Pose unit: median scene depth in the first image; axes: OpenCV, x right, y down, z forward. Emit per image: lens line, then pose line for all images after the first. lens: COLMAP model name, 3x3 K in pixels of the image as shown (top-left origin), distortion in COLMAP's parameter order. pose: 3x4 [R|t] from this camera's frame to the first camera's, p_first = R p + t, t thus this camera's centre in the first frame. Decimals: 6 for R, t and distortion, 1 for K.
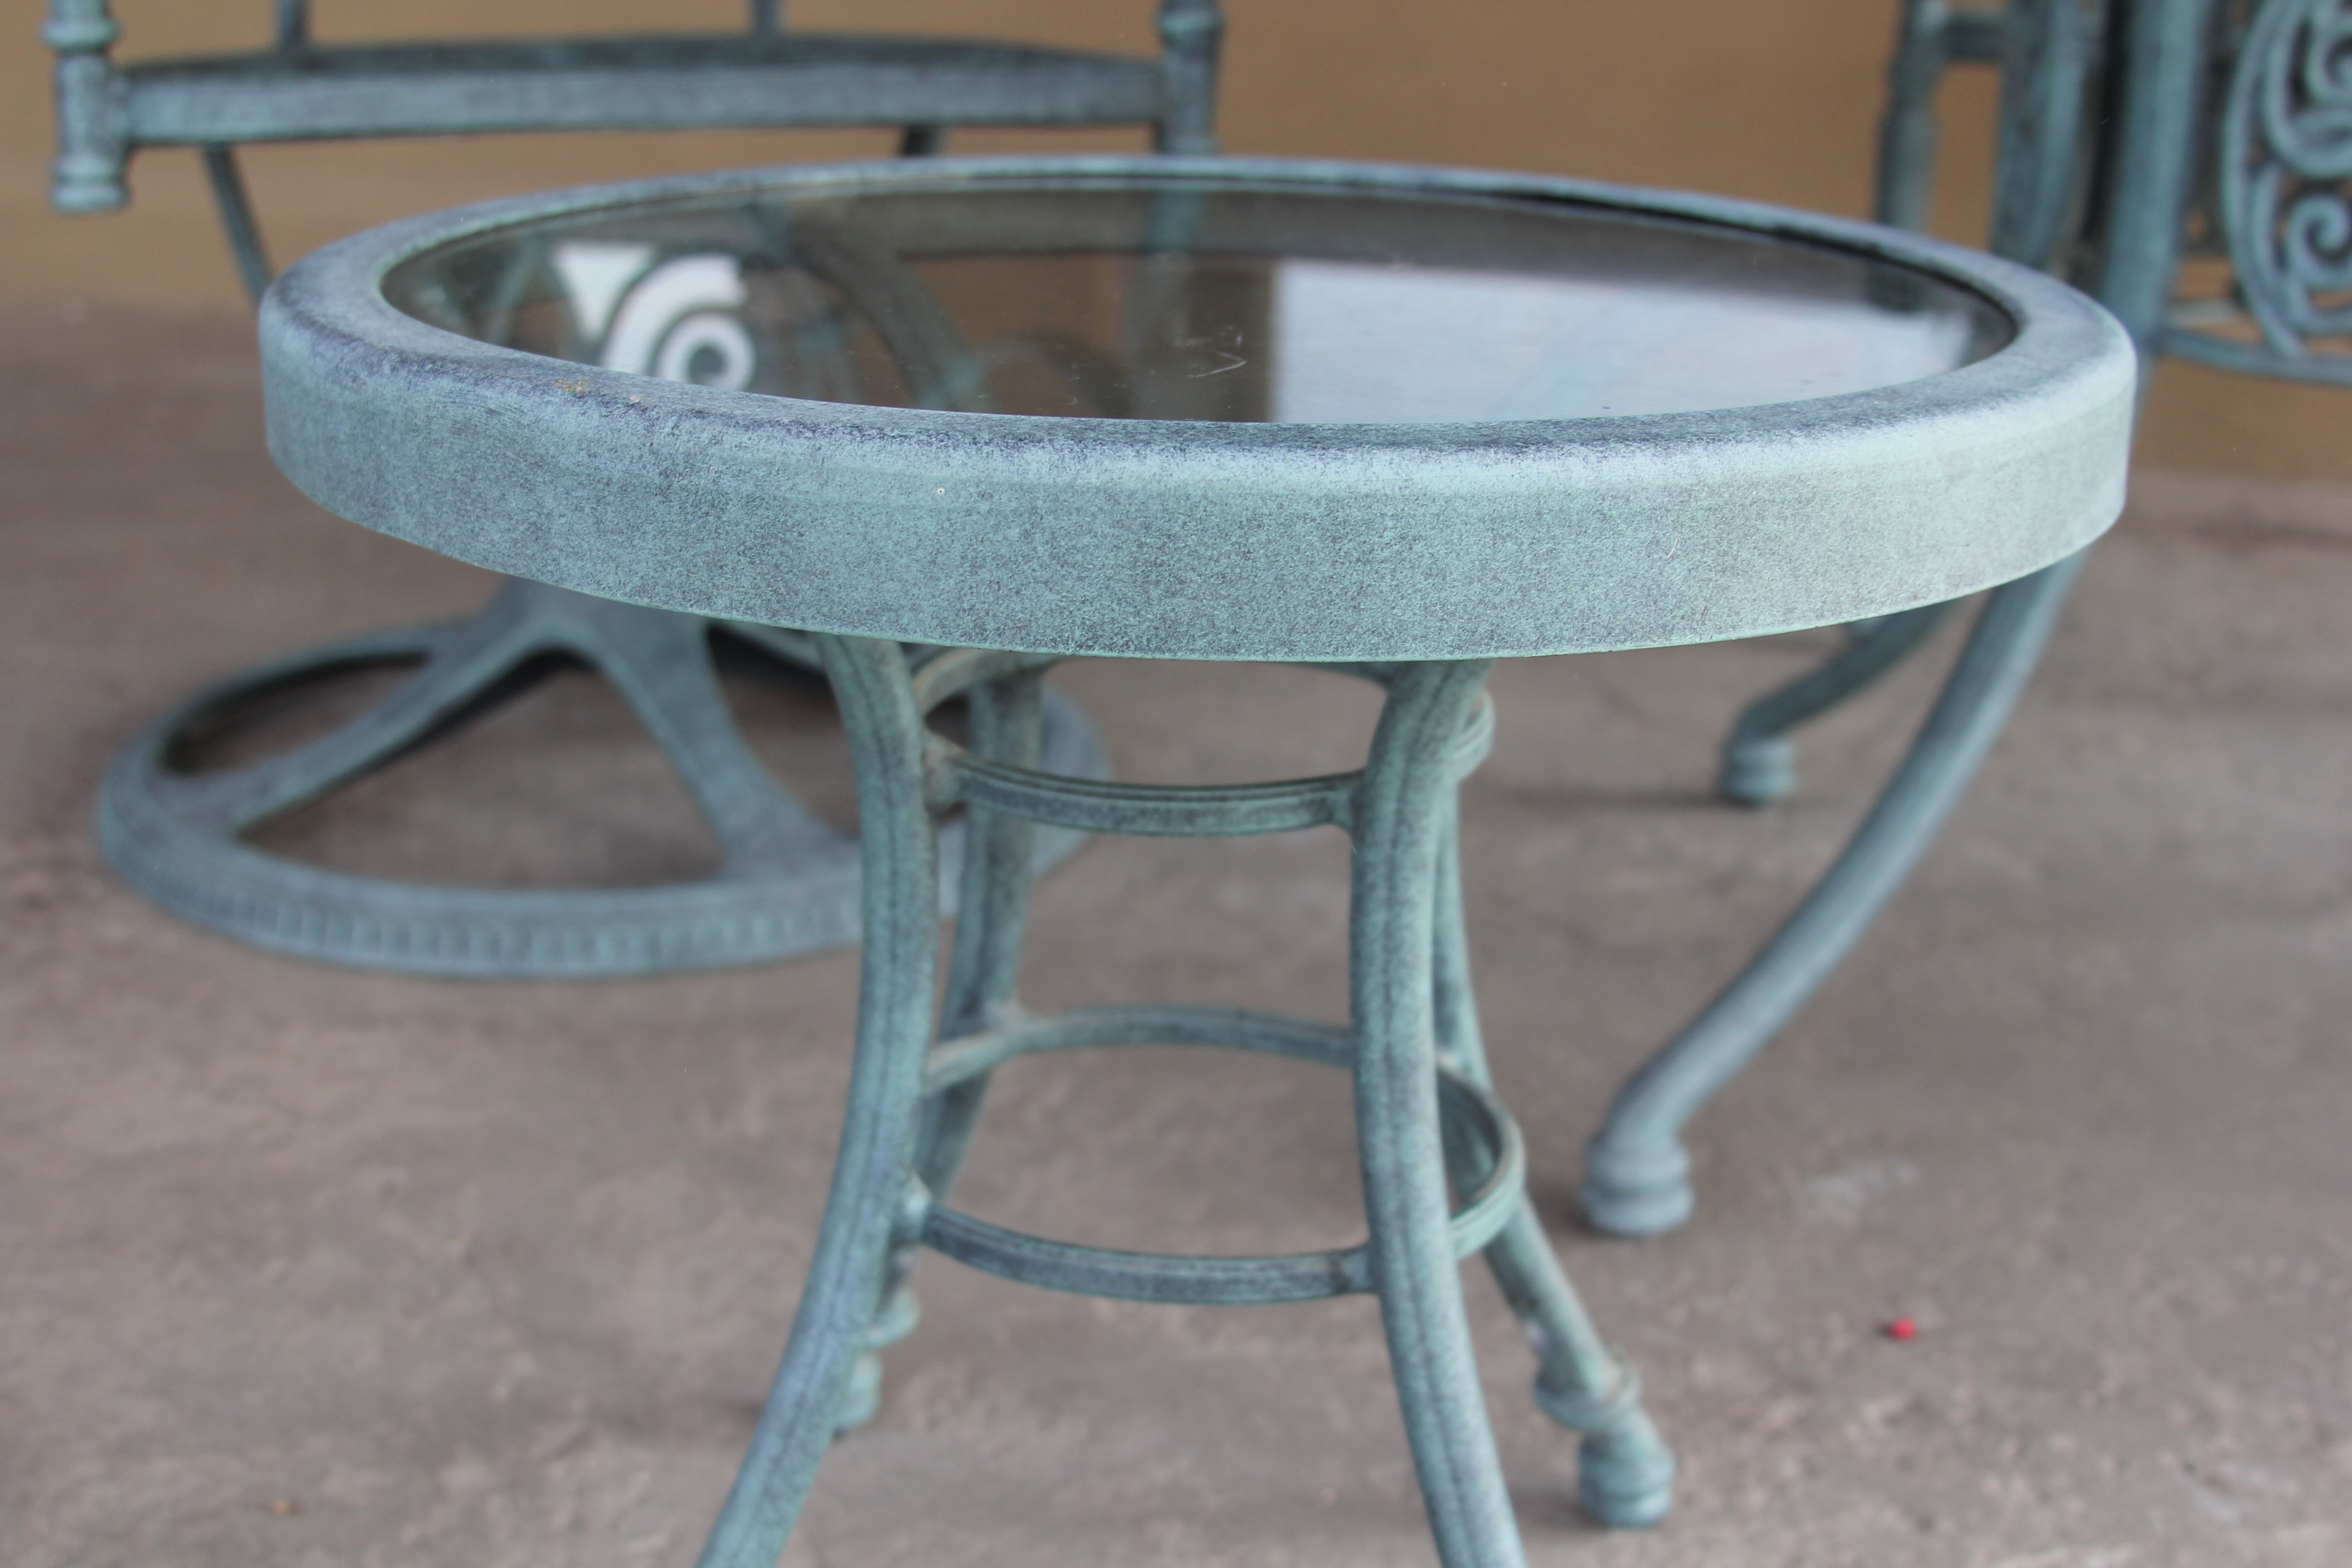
lens RADIAL K [[2912.3, 0, 1153.6], [0, 2912.3, 808.1], [0, 0, 1]] dist [-0.182059, 0.120828]
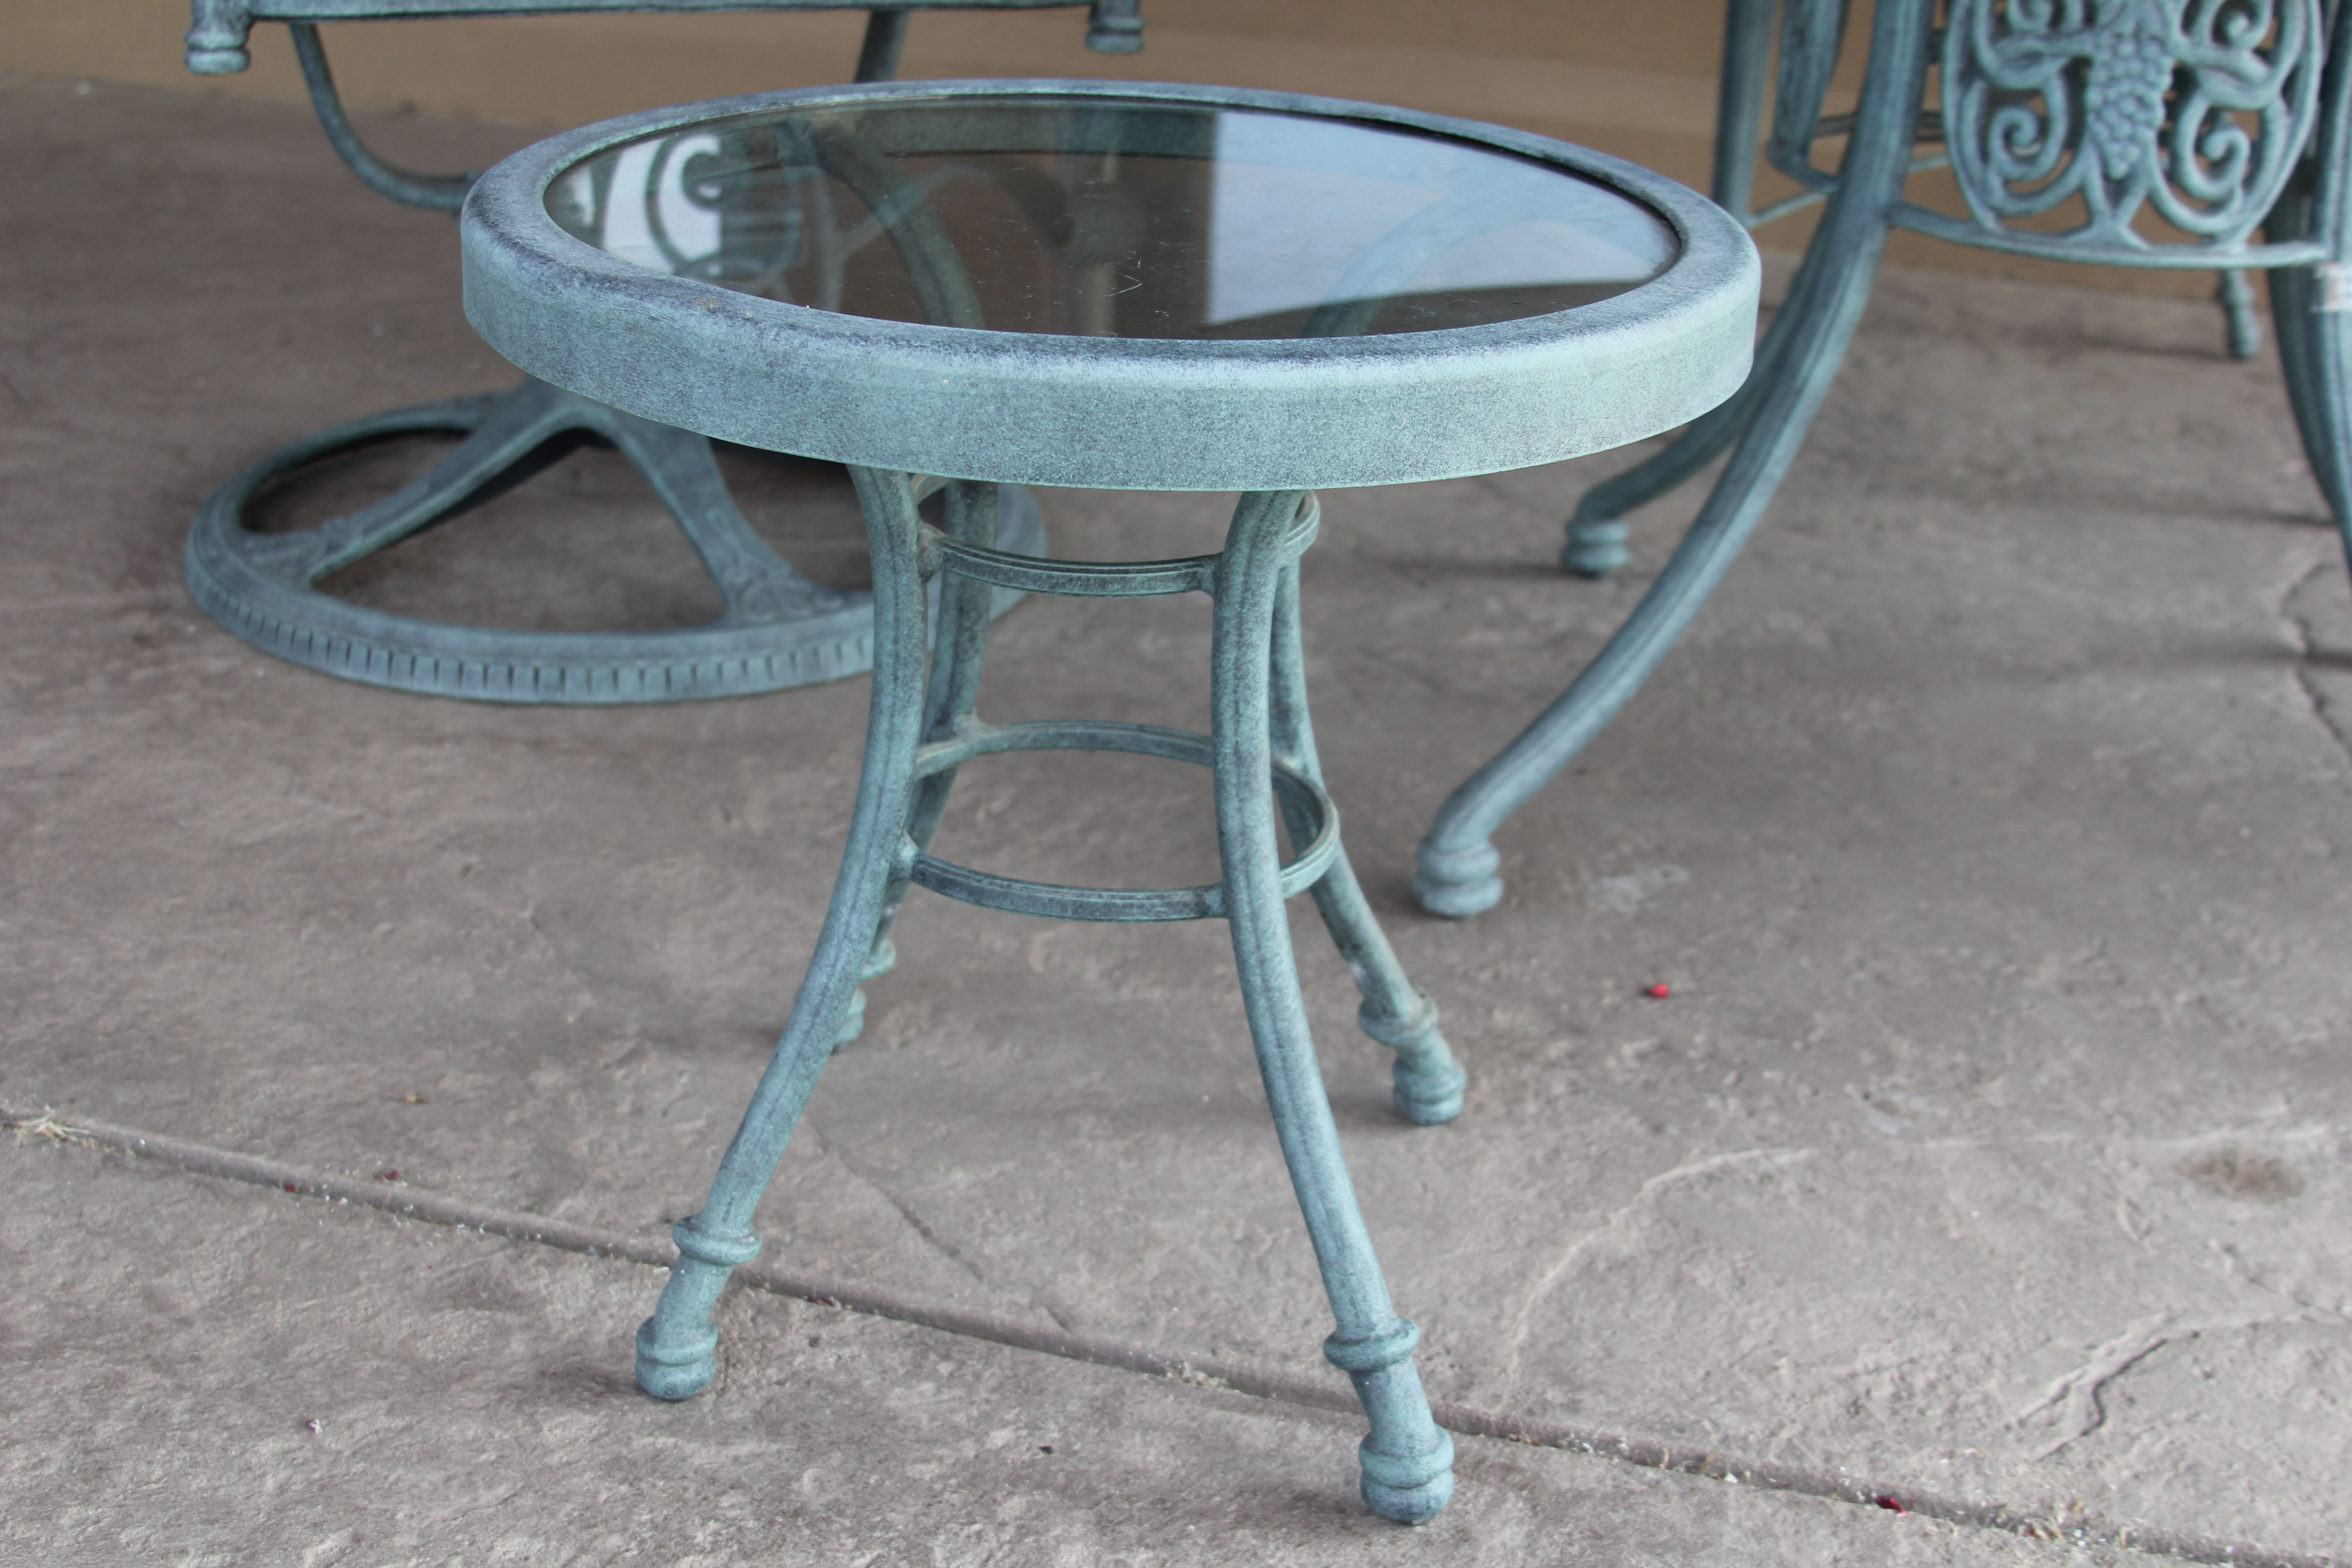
lens RADIAL K [[2963.9, 0, 1154.1], [0, 2963.9, 826.4], [0, 0, 1]] dist [-0.177066, 0.128637]
pose [[0.999631, 0.014107, 0.023229, 0.003983], [-0.016118, 0.995920, 0.088791, -0.005627], [-0.021882, -0.089132, 0.995779, -0.344086]]
